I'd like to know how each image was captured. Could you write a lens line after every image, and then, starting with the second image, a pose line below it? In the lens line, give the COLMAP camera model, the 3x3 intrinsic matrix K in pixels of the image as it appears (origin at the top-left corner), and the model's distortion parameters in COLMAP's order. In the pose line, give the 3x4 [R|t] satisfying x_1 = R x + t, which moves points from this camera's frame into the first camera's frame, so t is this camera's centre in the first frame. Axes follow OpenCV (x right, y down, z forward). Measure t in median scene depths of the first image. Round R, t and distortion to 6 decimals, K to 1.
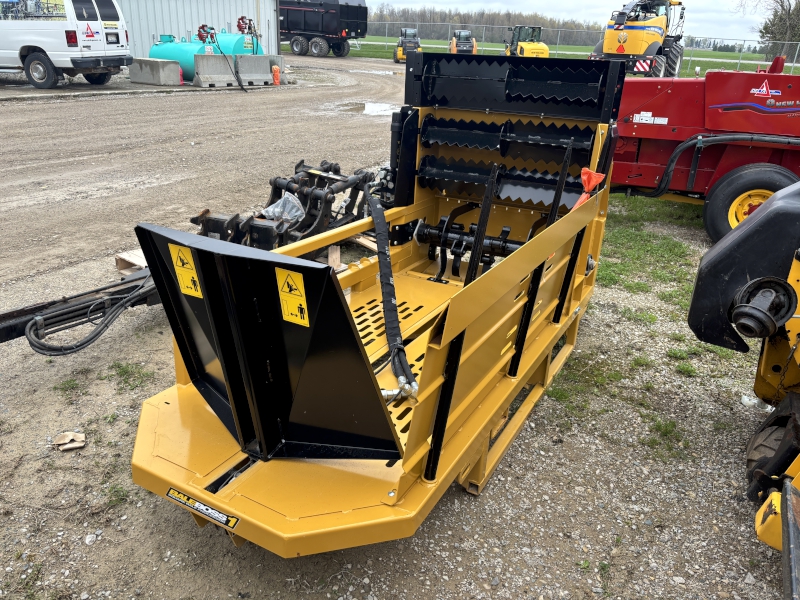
lens RADIAL K [[602.4, 0, 400.0], [0, 602.4, 300.0], [0, 0, 1]] dist [-0.000480, -0.007732]
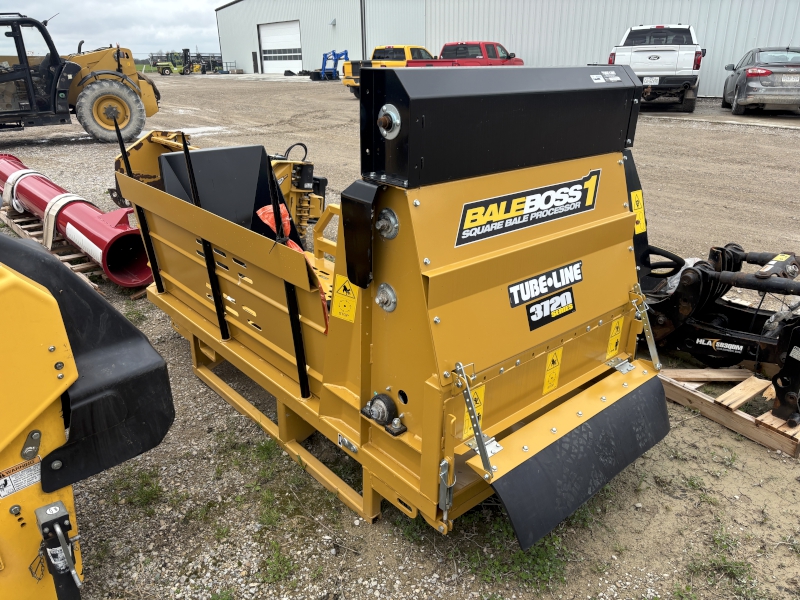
lens RADIAL K [[602.4, 0, 400.0], [0, 602.4, 300.0], [0, 0, 1]] dist [-0.000480, -0.007732]
pose [[-0.342768, 0.308502, -0.887320, 0.949538], [-0.353498, 0.832760, 0.426088, -0.490666], [0.870373, 0.459715, -0.176388, 1.277700]]
